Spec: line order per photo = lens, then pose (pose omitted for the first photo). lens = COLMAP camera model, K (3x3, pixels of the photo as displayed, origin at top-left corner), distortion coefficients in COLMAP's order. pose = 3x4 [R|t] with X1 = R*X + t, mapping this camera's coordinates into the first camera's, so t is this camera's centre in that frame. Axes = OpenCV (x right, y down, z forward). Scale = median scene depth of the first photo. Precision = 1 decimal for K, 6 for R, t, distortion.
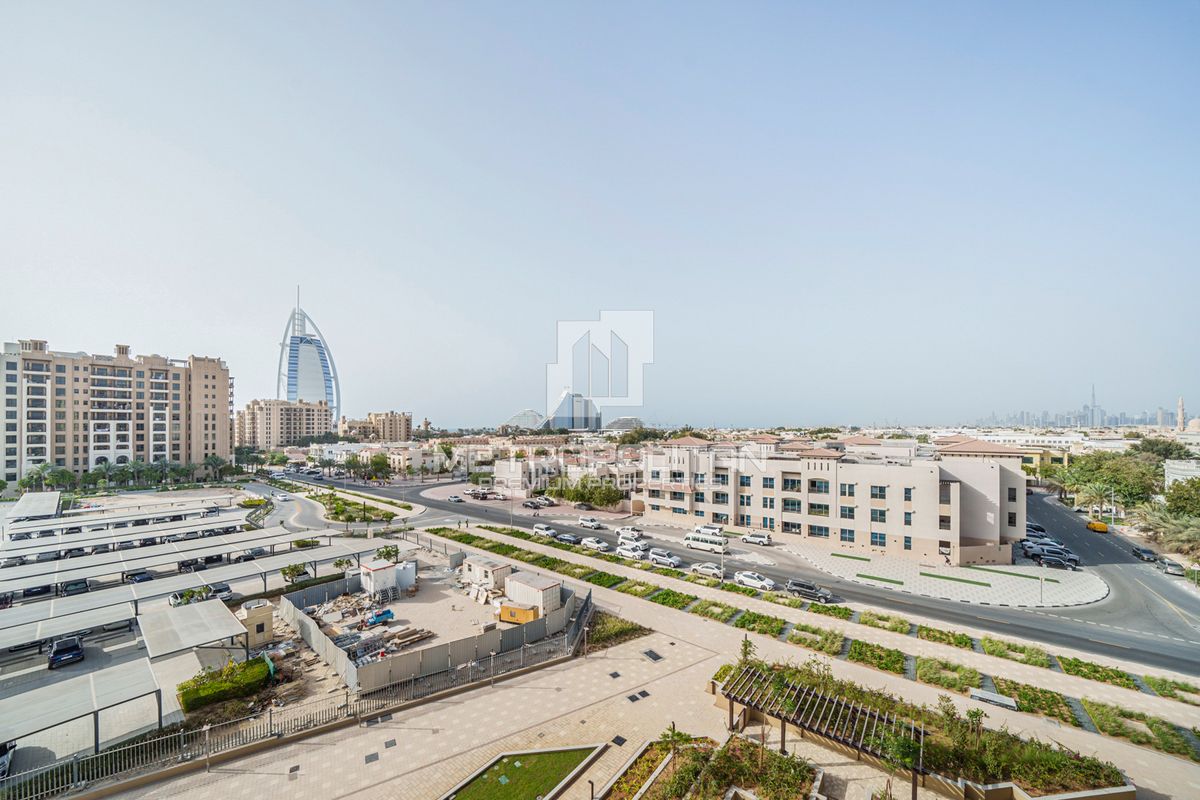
lens RADIAL K [[422.8, 0, 595.4], [0, 422.8, 425.0], [0, 0, 1]] dist [-0.030880, 0.004196]
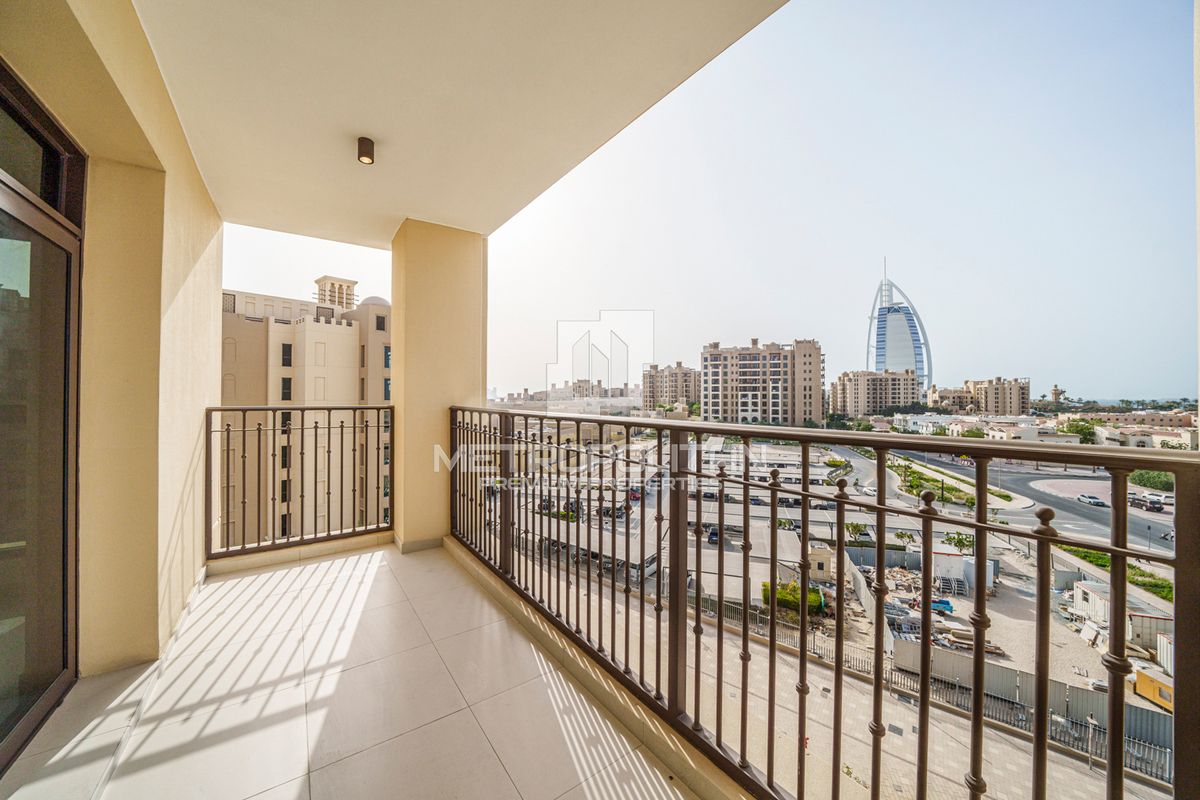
lens RADIAL K [[421.0, 0, 597.0], [0, 421.0, 394.4], [0, 0, 1]] dist [-0.019790, 0.000262]
pose [[0.335073, -0.002598, -0.942189, 0.028514], [0.001721, 0.999996, -0.002146, 0.000070], [0.942191, -0.000903, 0.335076, -0.001575]]
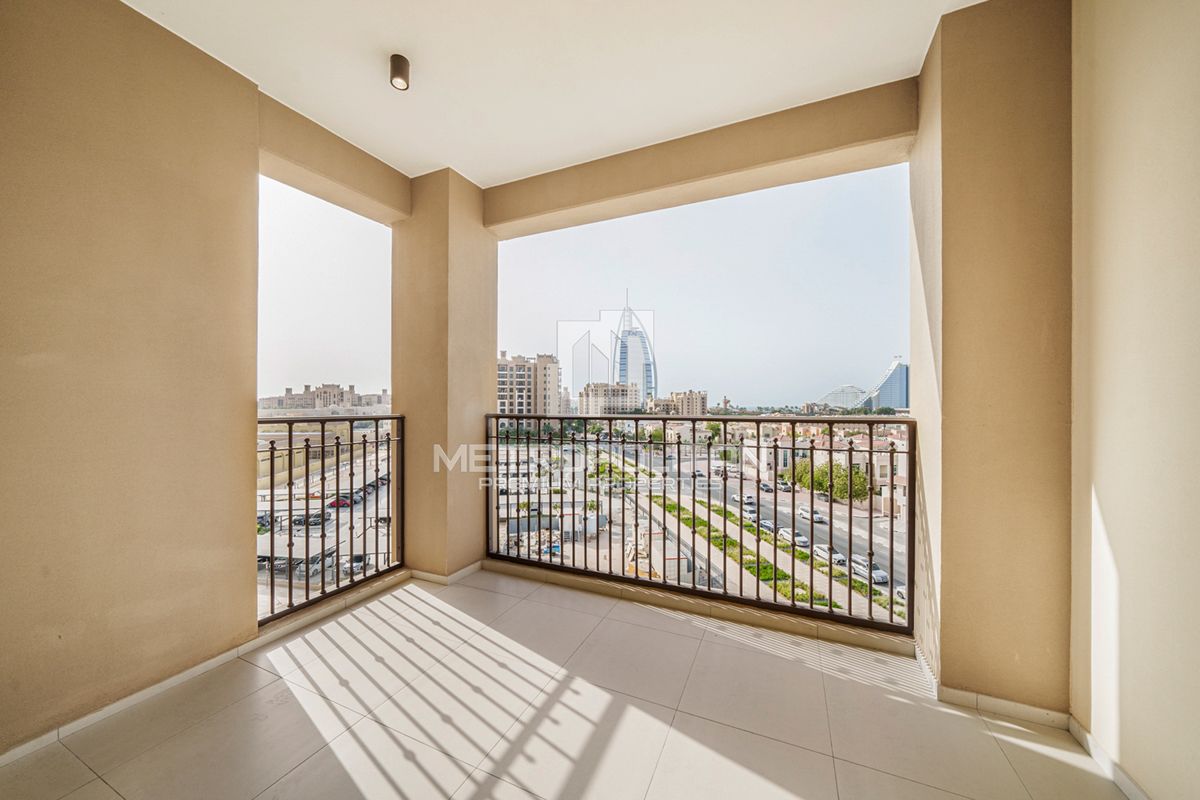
lens RADIAL K [[420.6, 0, 593.0], [0, 420.6, 402.3], [0, 0, 1]] dist [-0.005357, 0.000104]
pose [[0.755400, 0.000534, -0.655263, 0.142428], [-0.001690, 0.999998, -0.001133, -0.000110], [0.655261, 0.001964, 0.755400, 0.026641]]
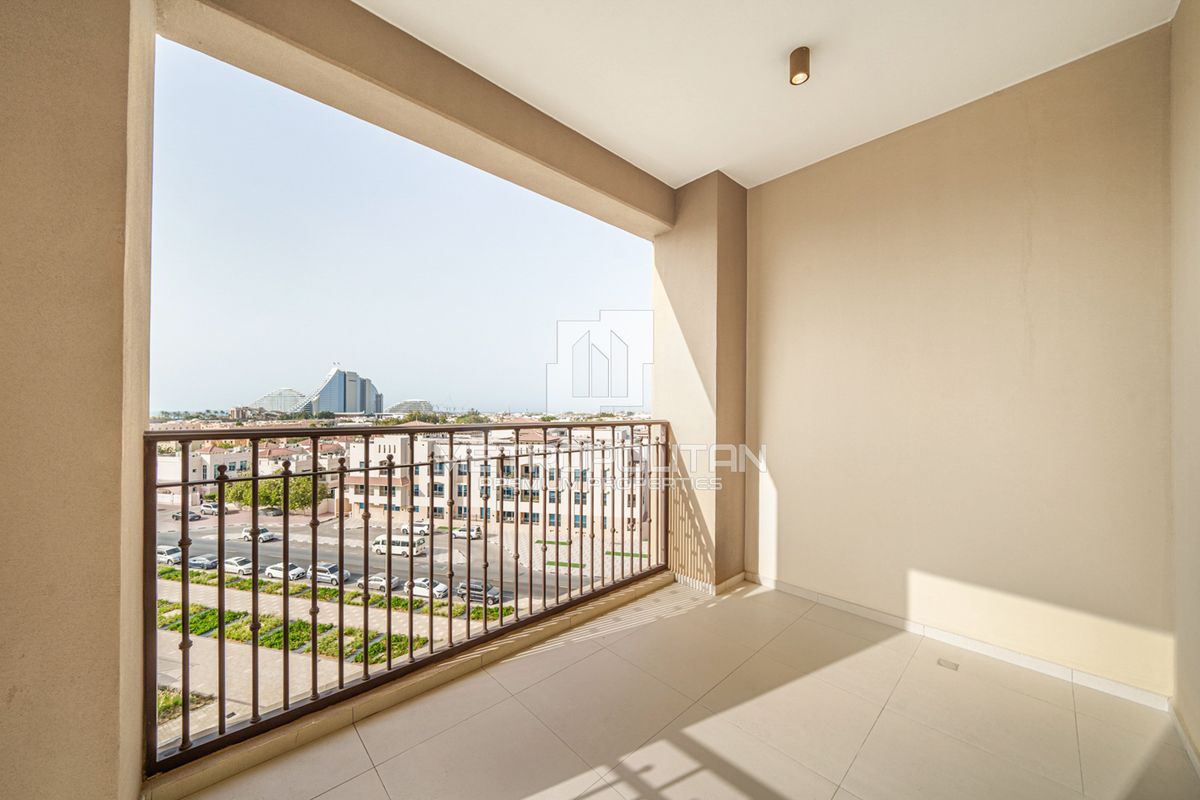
lens RADIAL K [[424.3, 0, 594.5], [0, 424.3, 409.2], [0, 0, 1]] dist [-0.012596, 0.000024]
pose [[0.893924, 0.008279, 0.448142, 0.123991], [-0.008370, 0.999963, -0.001777, -0.000006], [-0.448141, -0.002163, 0.893960, 0.027656]]
